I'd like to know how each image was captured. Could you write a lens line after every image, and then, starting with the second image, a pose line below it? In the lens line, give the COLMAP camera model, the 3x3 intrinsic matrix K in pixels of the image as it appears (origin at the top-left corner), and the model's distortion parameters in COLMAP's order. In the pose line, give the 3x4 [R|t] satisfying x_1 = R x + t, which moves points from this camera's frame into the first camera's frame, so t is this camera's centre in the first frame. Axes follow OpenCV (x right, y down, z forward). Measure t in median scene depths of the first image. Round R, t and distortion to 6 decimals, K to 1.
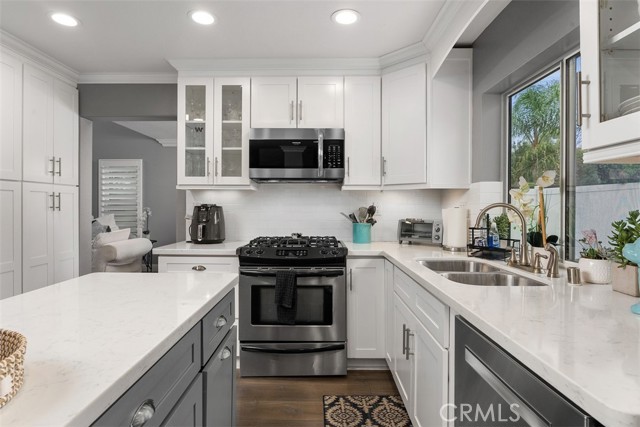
lens RADIAL K [[341.3, 0, 317.8], [0, 341.3, 210.6], [0, 0, 1]] dist [-0.000475, -0.000167]
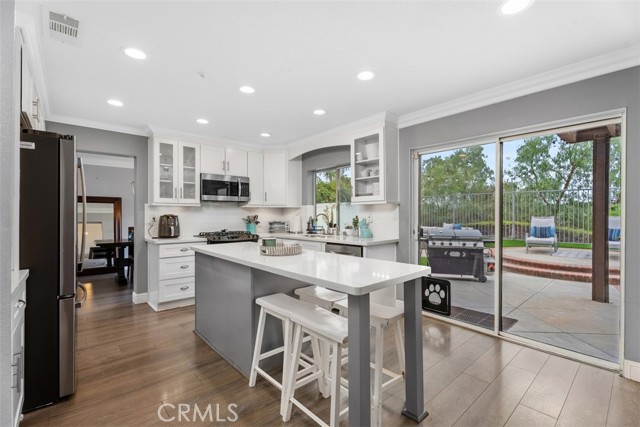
lens RADIAL K [[285.5, 0, 316.9], [0, 285.5, 214.2], [0, 0, 1]] dist [-0.000932, -0.002030]
pose [[0.729803, -0.003916, 0.683646, -0.781979], [0.013753, 0.999865, -0.008954, 0.002114], [-0.683519, 0.015937, 0.729759, -0.518530]]
